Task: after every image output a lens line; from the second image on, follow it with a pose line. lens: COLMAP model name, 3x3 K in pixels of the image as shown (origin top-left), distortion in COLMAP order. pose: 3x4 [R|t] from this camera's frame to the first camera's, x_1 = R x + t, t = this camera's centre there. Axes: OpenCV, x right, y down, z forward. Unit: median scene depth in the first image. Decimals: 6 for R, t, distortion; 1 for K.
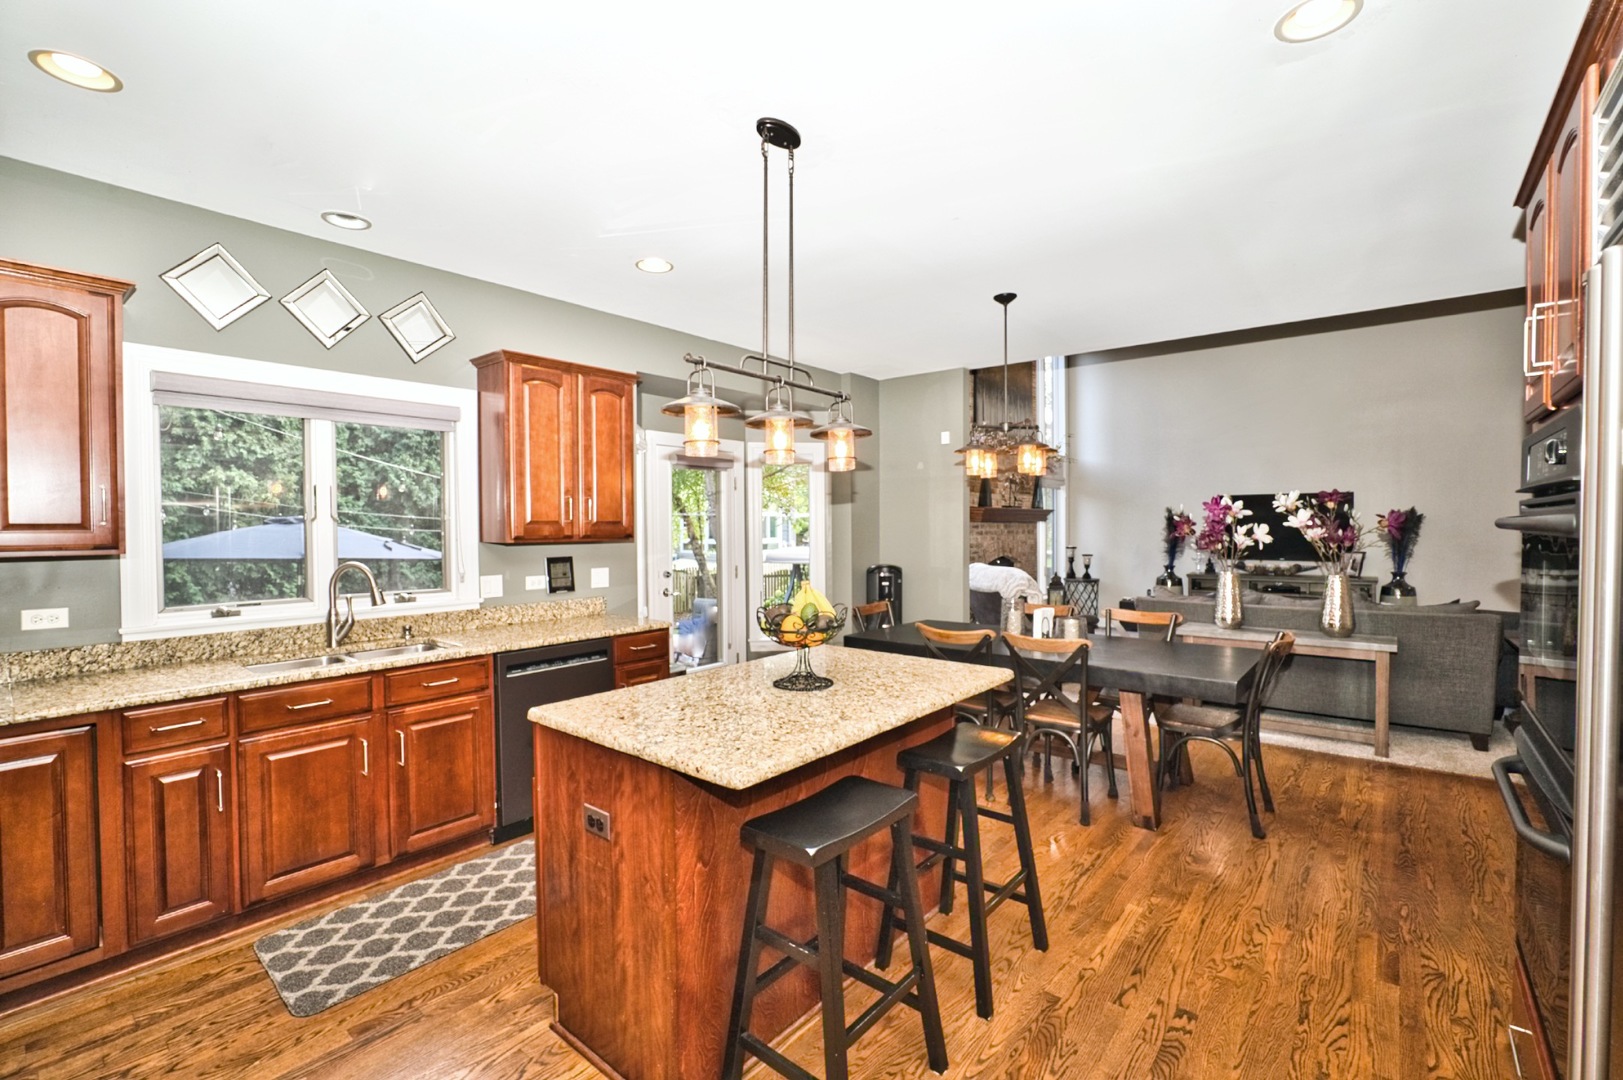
lens RADIAL K [[702.6, 0, 809.1], [0, 702.6, 533.0], [0, 0, 1]] dist [-0.000202, 0.000108]
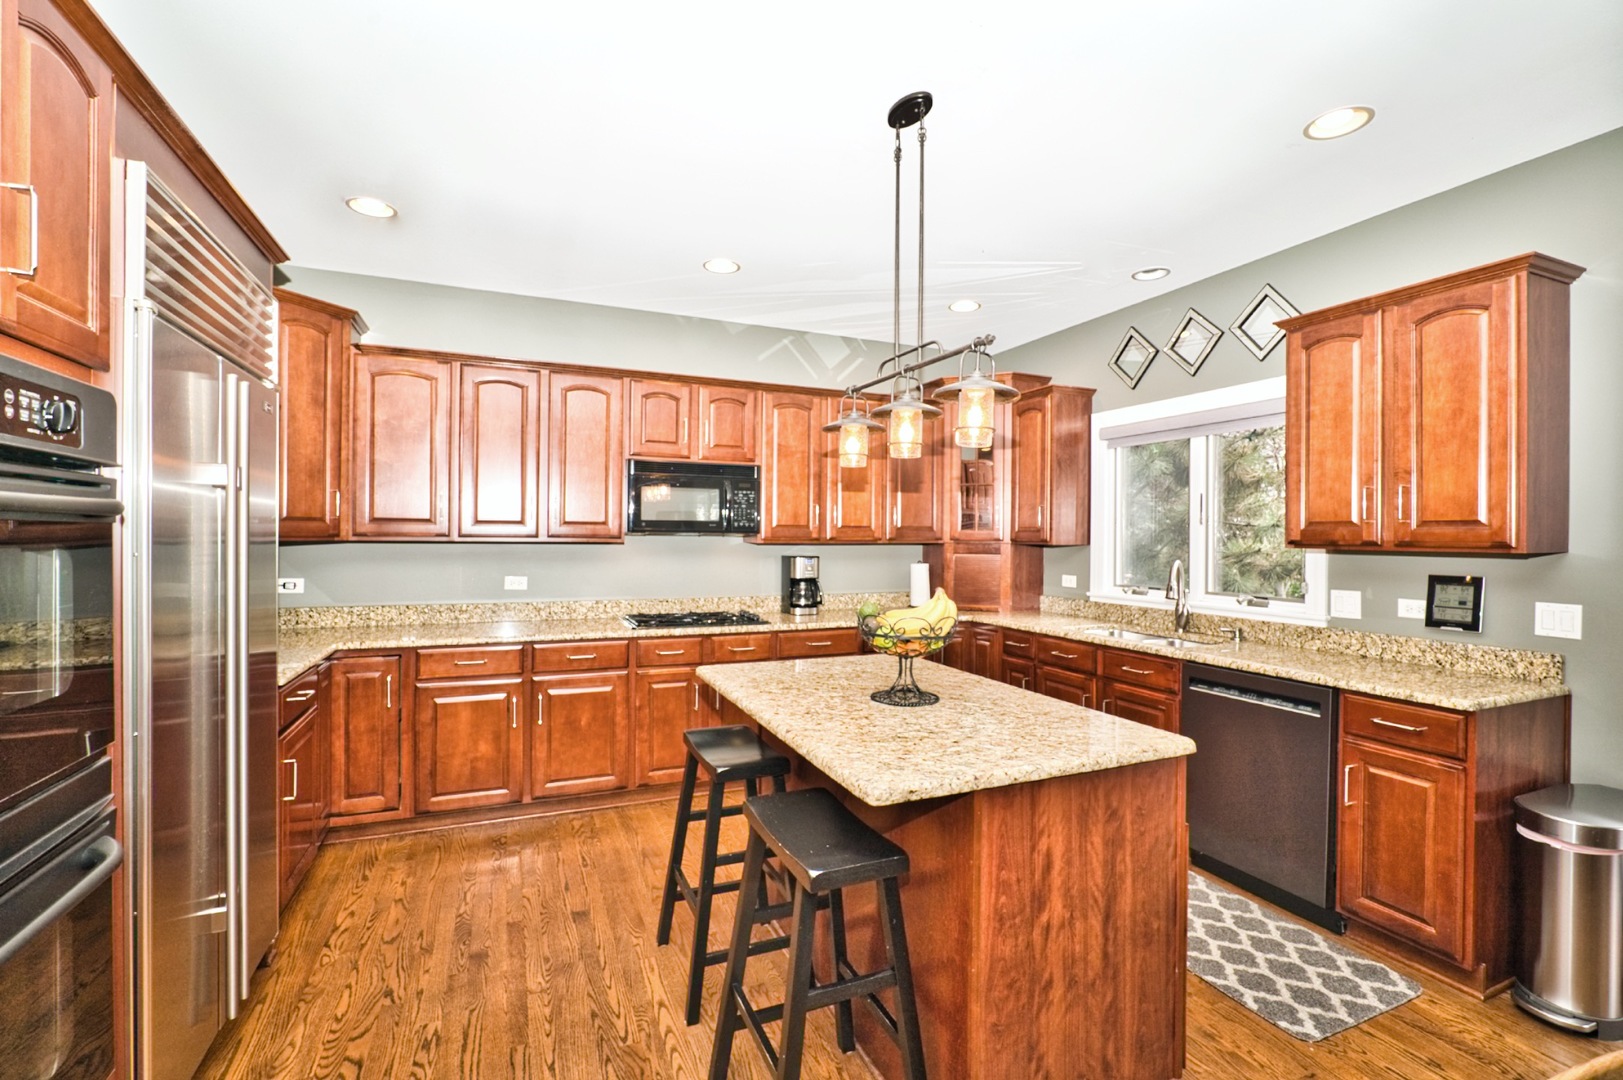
lens RADIAL K [[702.6, 0, 809.5], [0, 702.6, 541.5], [0, 0, 1]] dist [-0.000202, 0.000108]
pose [[-0.468873, 0.010739, -0.883200, 0.573114], [-0.007996, 0.999834, 0.016402, -0.004508], [0.883229, 0.014752, -0.468709, 0.869425]]
